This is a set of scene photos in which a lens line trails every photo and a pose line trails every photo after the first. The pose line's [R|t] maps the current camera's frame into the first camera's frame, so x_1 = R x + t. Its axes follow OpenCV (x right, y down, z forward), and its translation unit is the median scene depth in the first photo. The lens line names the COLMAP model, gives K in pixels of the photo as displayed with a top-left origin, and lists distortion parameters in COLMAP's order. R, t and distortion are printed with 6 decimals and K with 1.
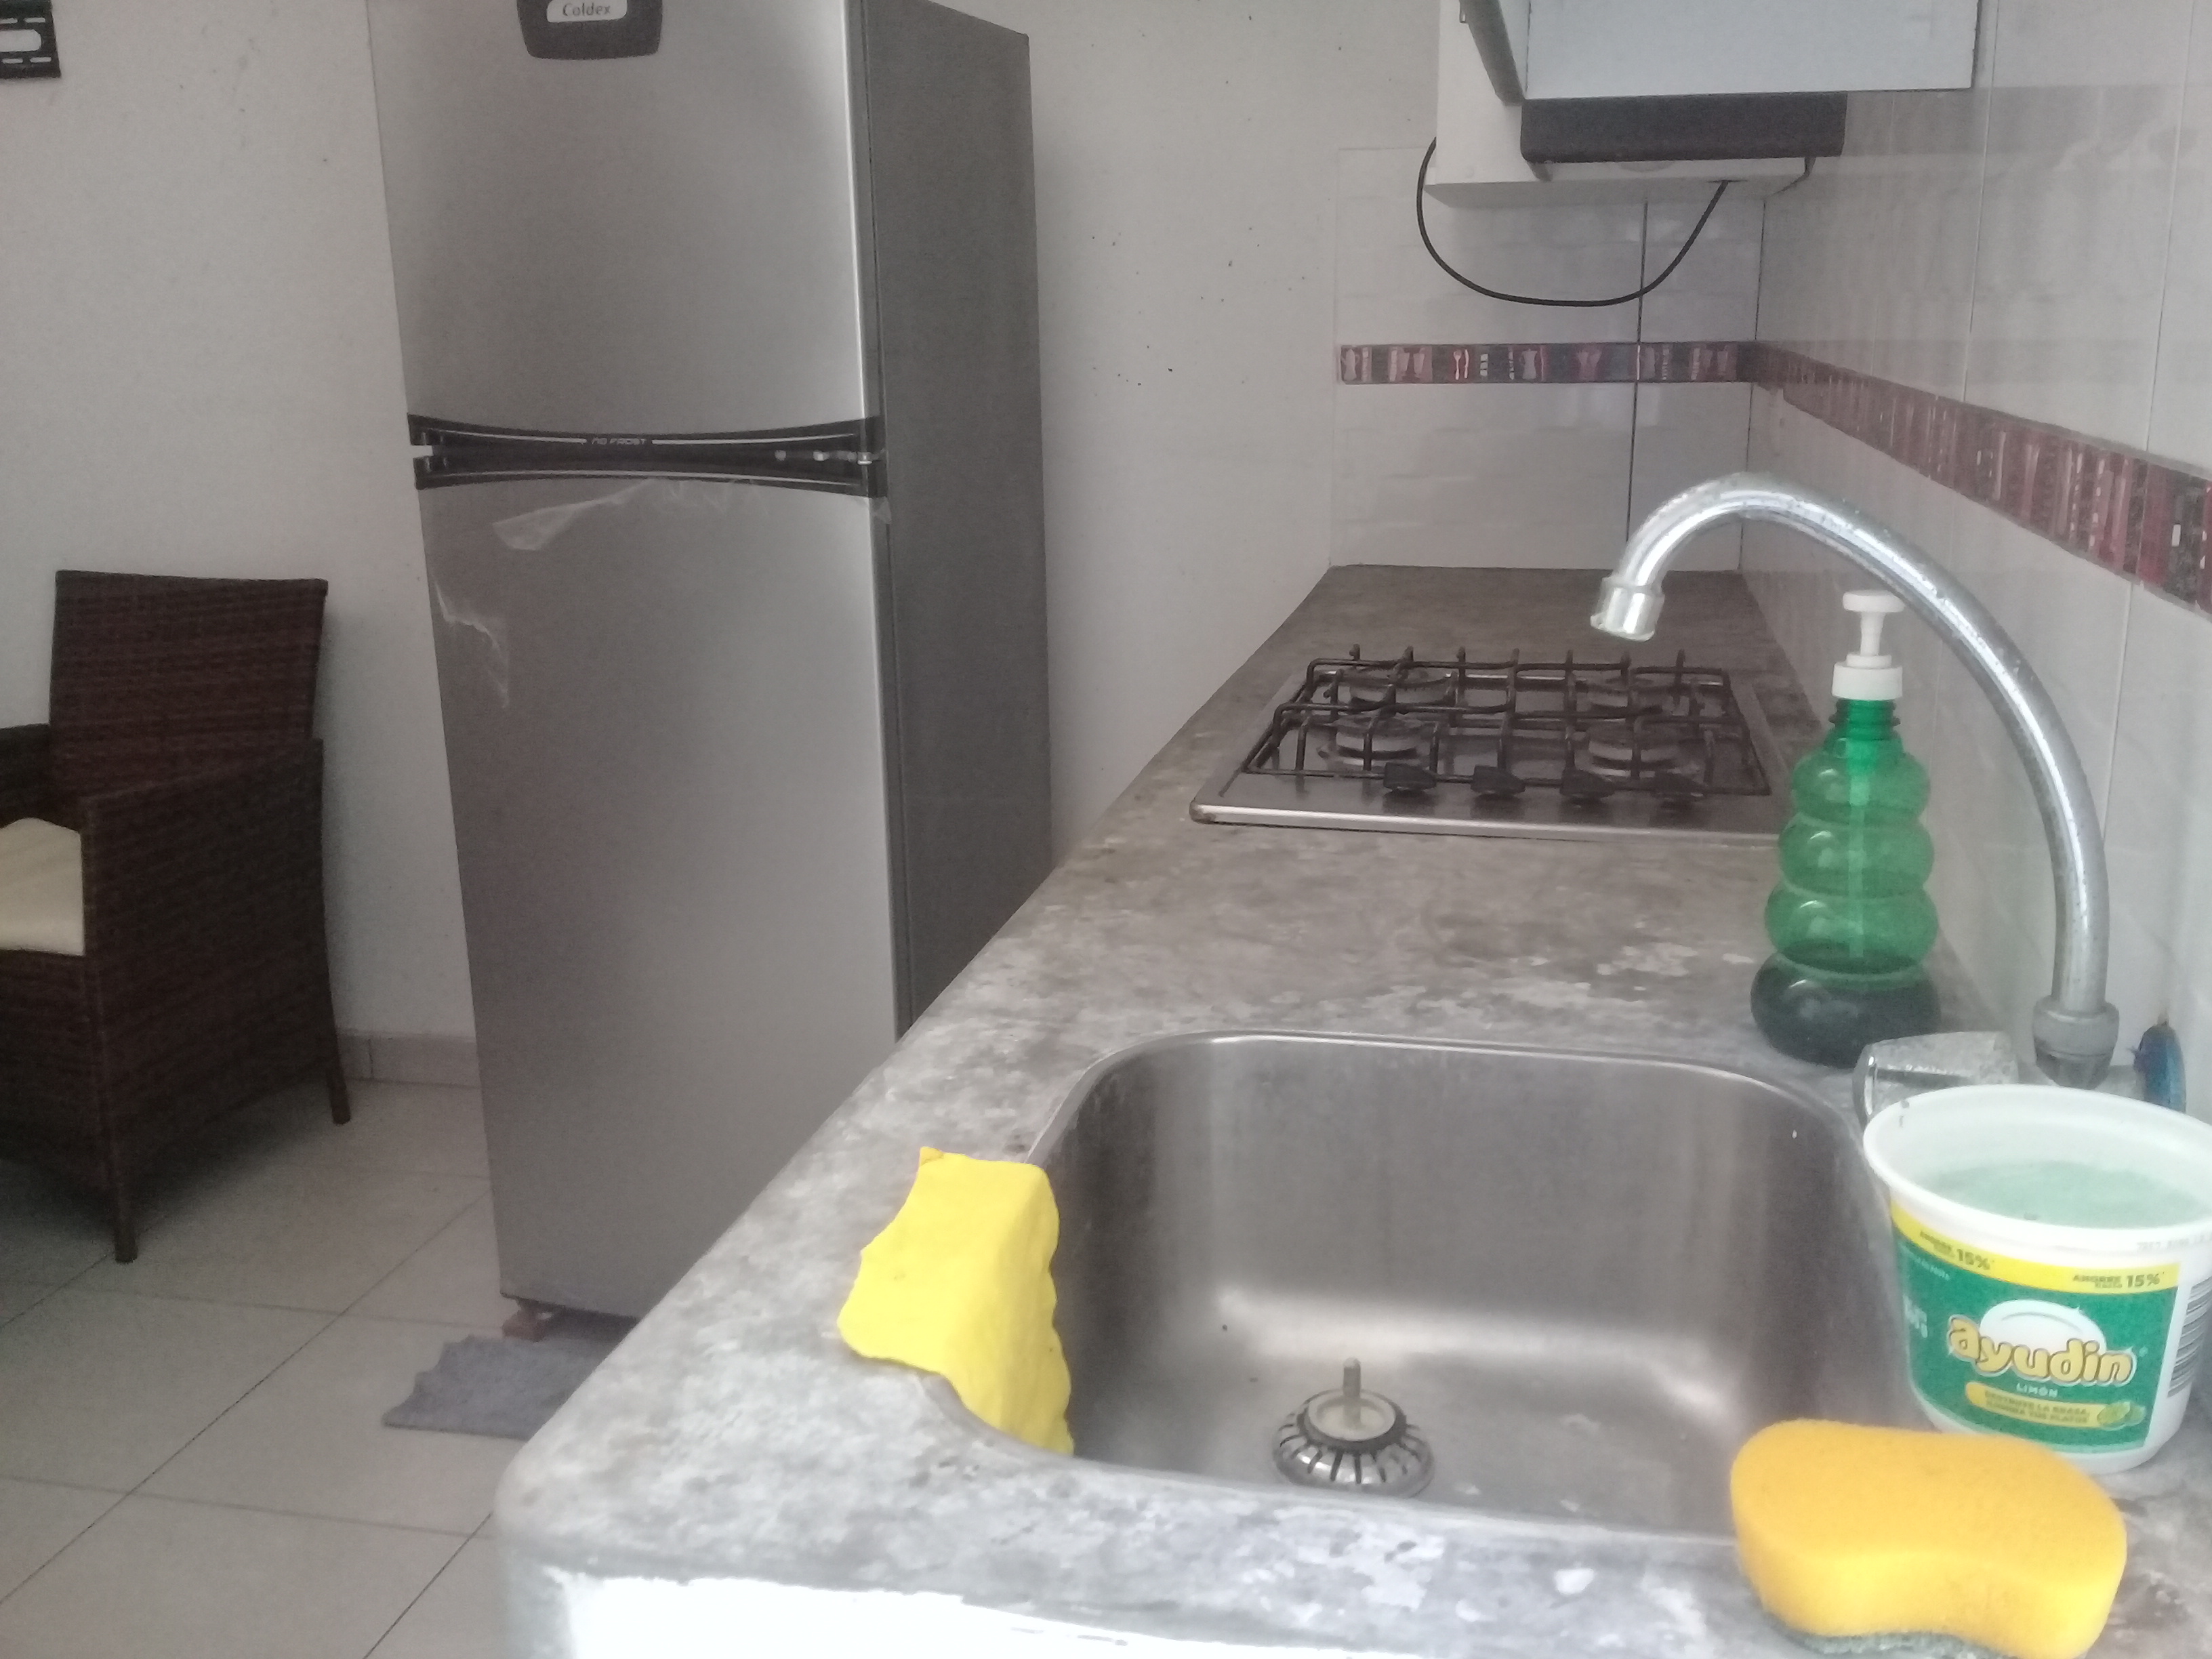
lens RADIAL K [[2014.4, 0, 1106.0], [0, 2014.4, 829.5], [0, 0, 1]] dist [-0.016413, -0.011128]
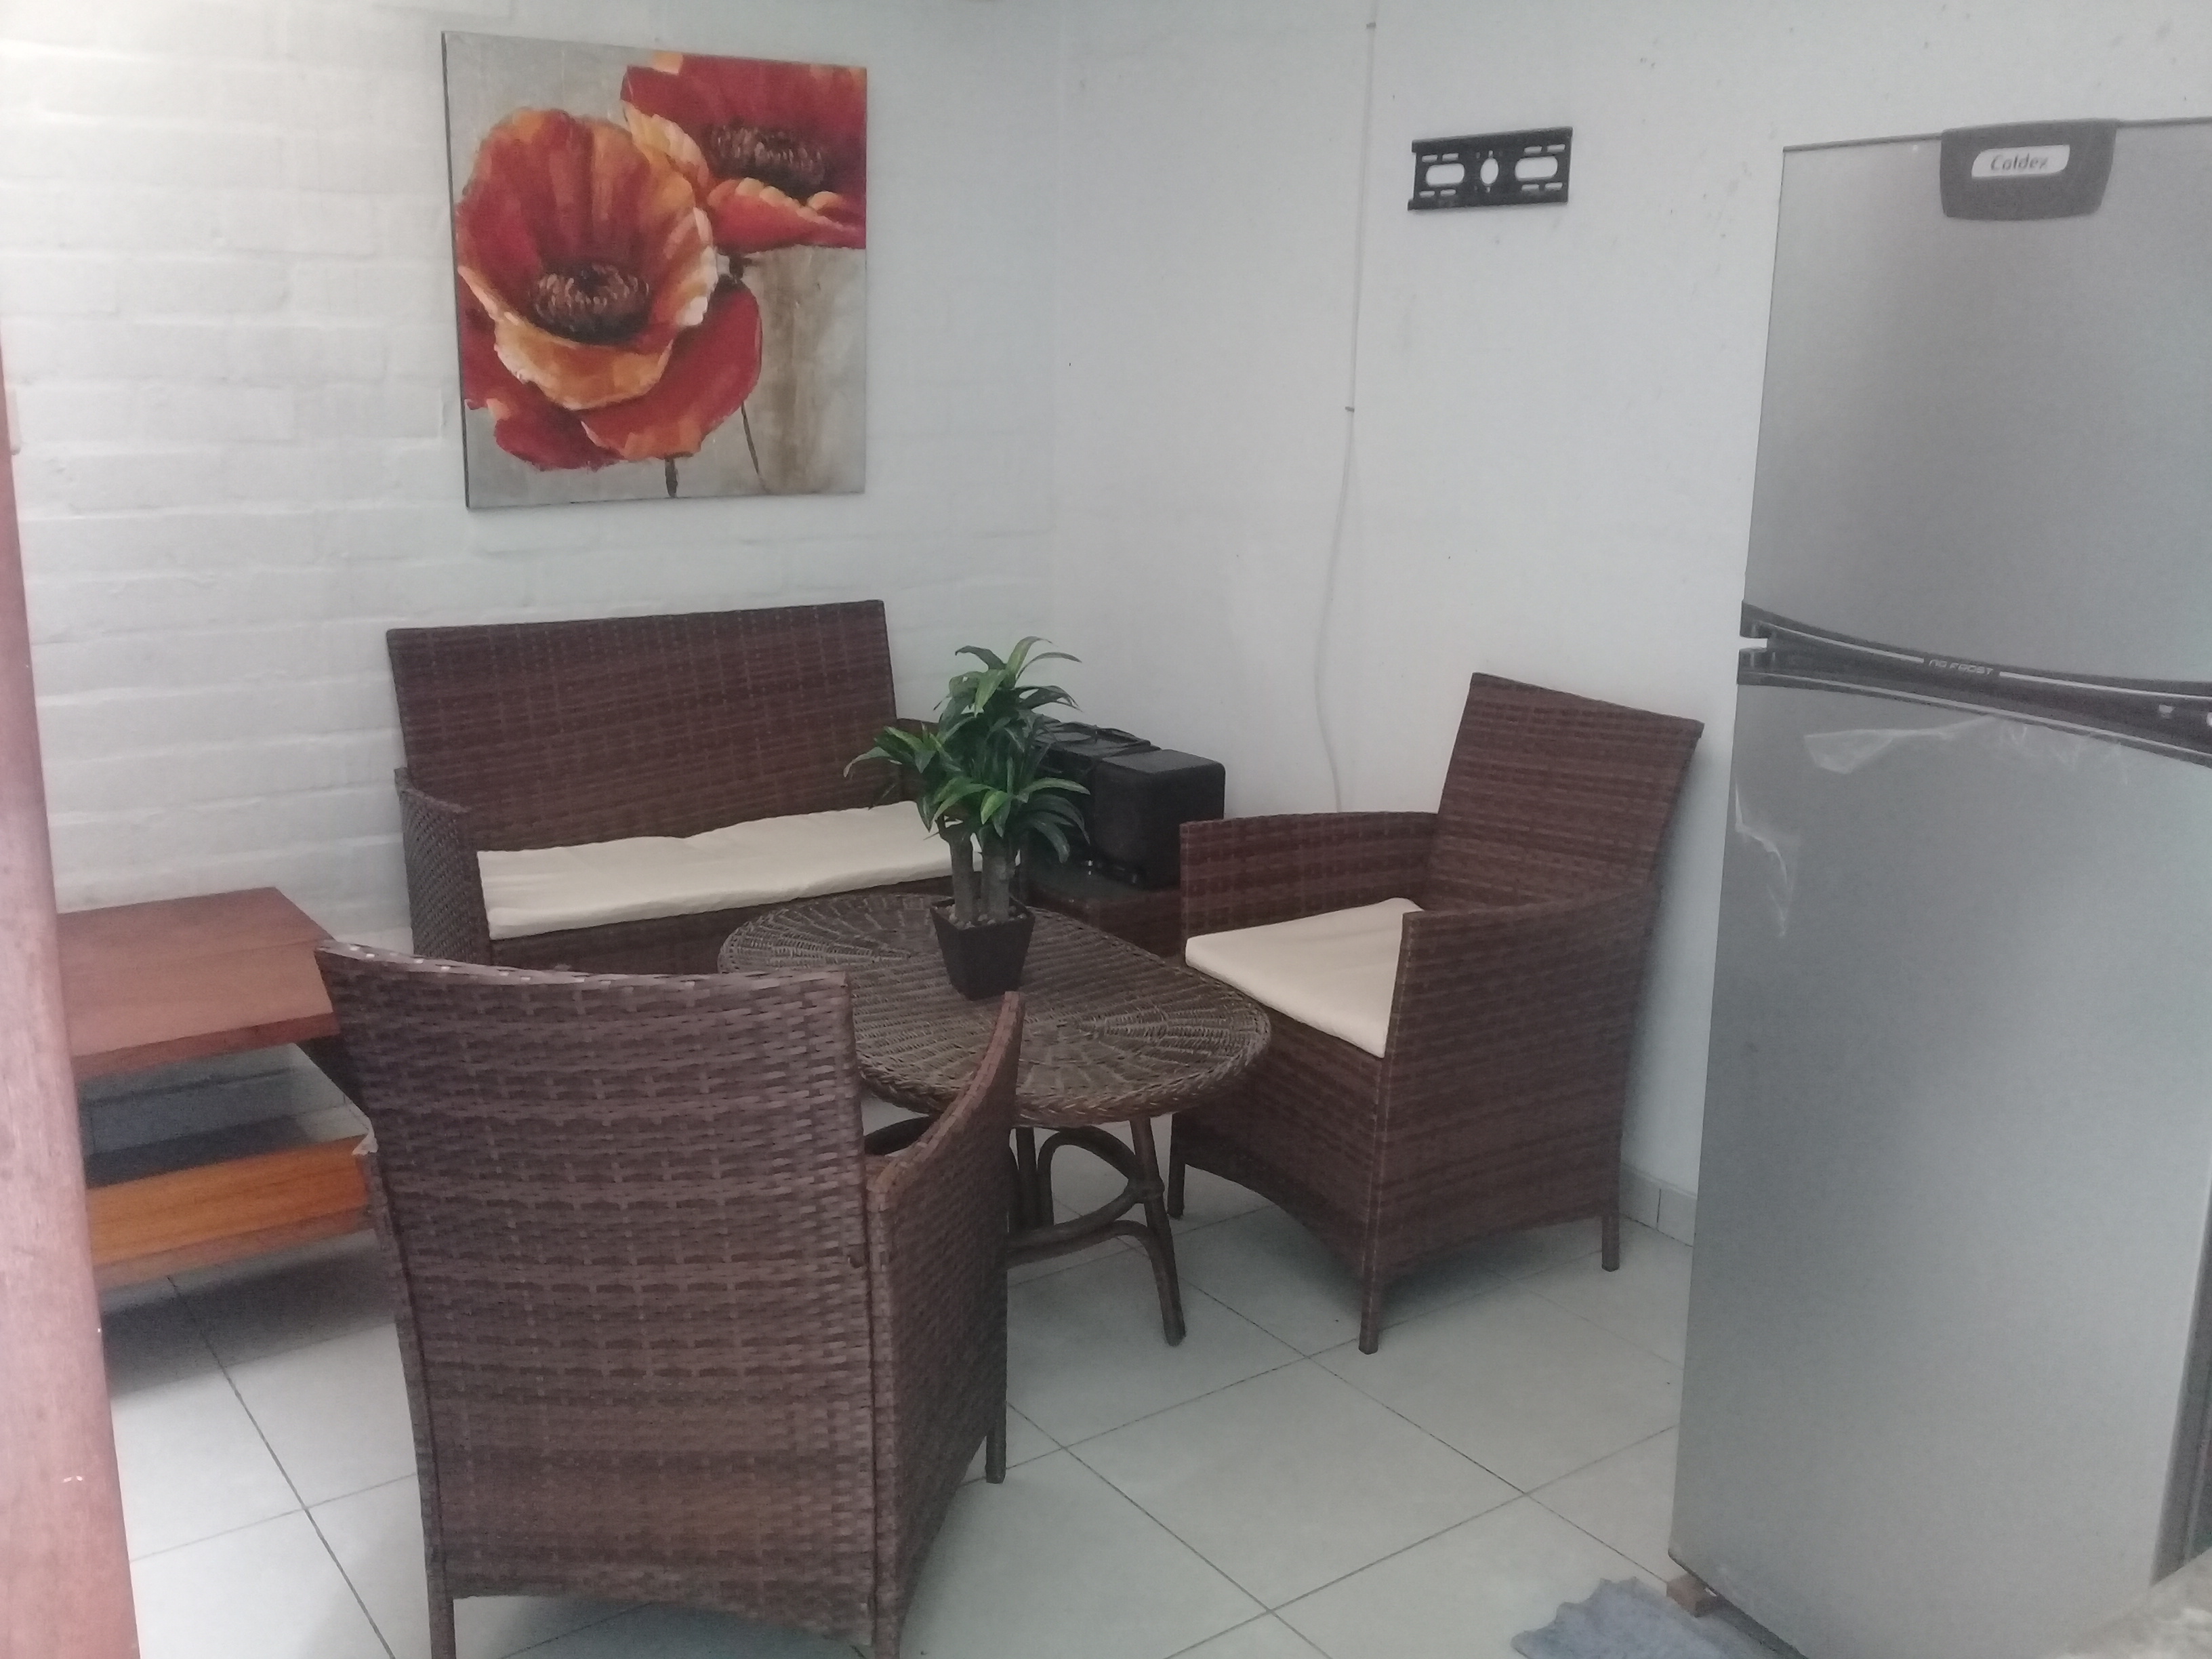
lens RADIAL K [[2016.2, 0, 1106.0], [0, 2016.2, 829.5], [0, 0, 1]] dist [0.040405, -0.009440]
pose [[0.740965, 0.174975, -0.648348, 0.045251], [-0.191843, 0.980378, 0.045335, -0.074682], [0.643559, 0.090790, 0.759993, 0.096238]]
